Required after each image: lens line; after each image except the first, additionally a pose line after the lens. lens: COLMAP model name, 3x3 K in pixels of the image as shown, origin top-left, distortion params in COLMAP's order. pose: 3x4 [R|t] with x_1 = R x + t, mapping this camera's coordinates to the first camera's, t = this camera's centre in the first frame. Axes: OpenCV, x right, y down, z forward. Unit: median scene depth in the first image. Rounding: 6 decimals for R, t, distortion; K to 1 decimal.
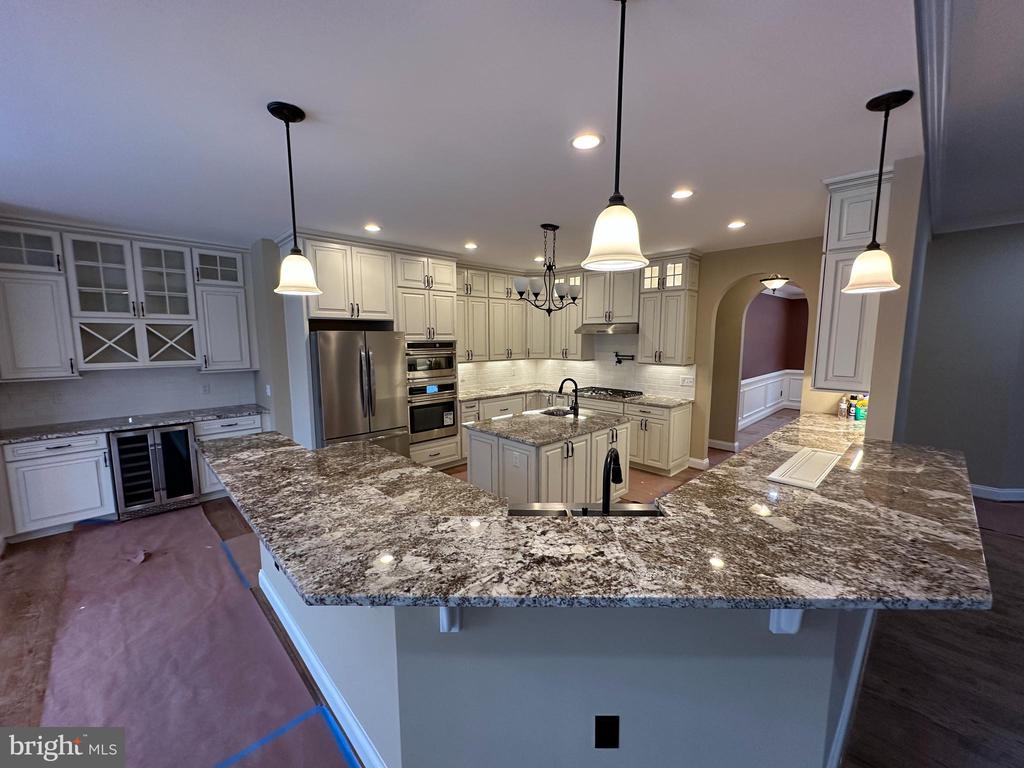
lens RADIAL K [[406.7, 0, 512.0], [0, 406.7, 384.0], [0, 0, 1]] dist [-0.001642, 0.000021]
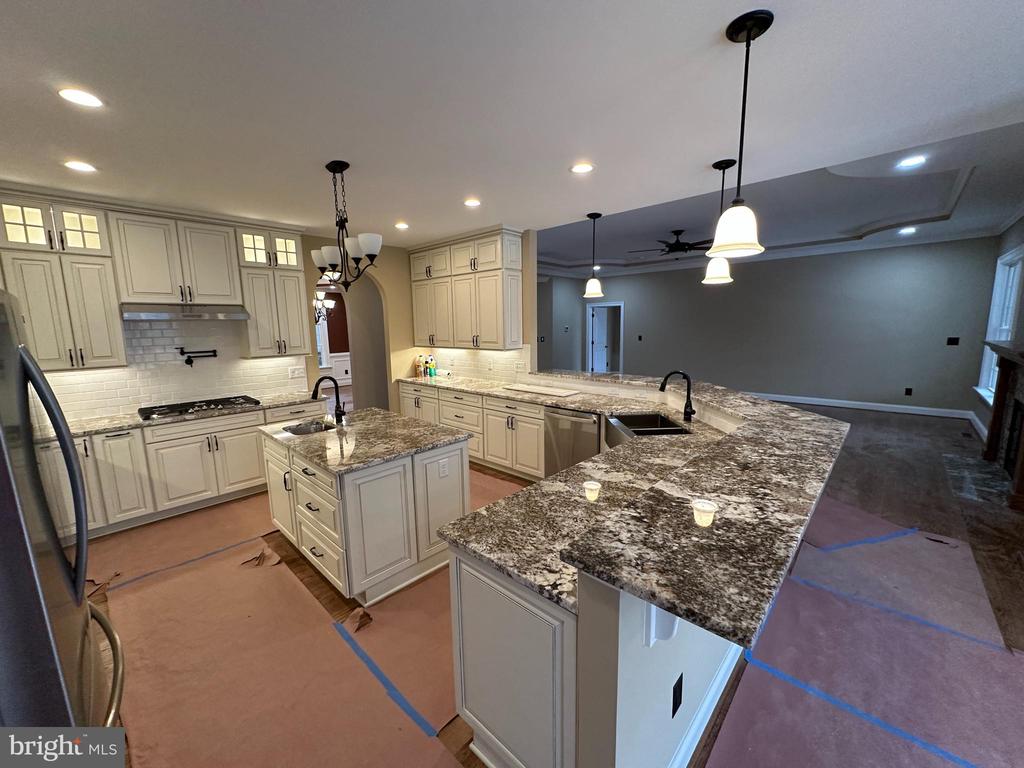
lens RADIAL K [[406.7, 0, 512.0], [0, 406.7, 384.0], [0, 0, 1]] dist [-0.001642, 0.000021]
pose [[-0.046516, -0.147130, 0.988023, -0.591923], [0.134923, 0.979104, 0.152154, -0.065161], [-0.989764, 0.140385, -0.025693, 0.654460]]
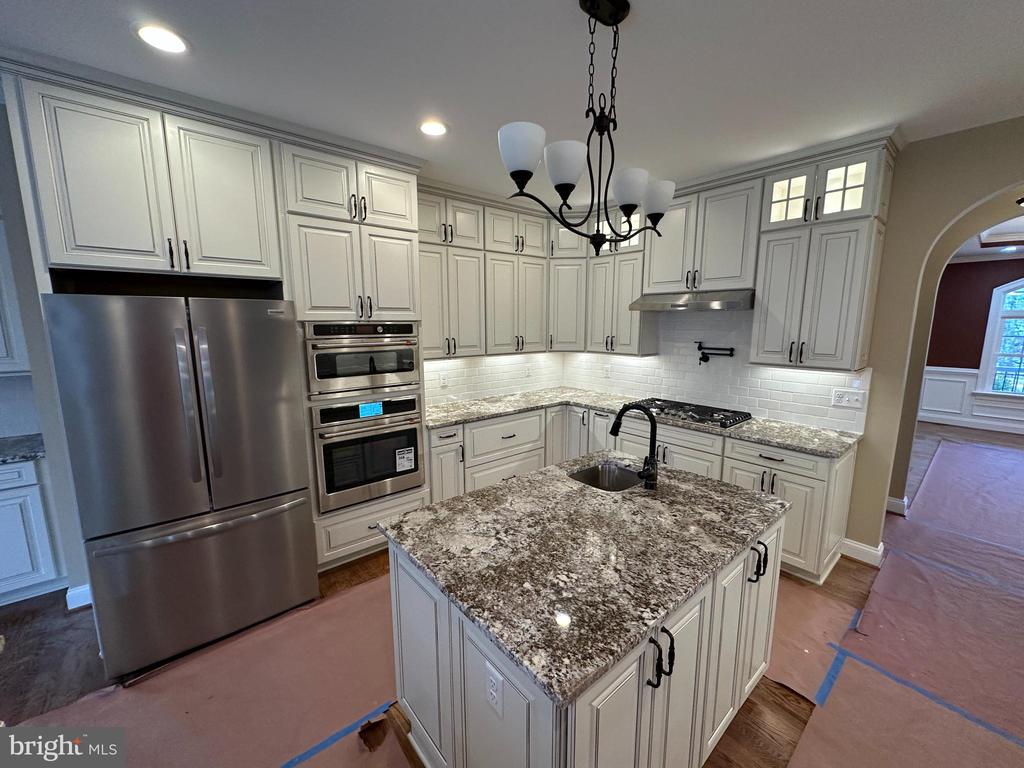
lens RADIAL K [[406.7, 0, 512.0], [0, 406.7, 384.0], [0, 0, 1]] dist [-0.001642, 0.000021]
pose [[0.997756, 0.011670, -0.065931, 0.032530], [-0.009317, 0.999313, 0.035874, -0.048777], [0.066304, -0.035179, 0.997179, 0.527080]]
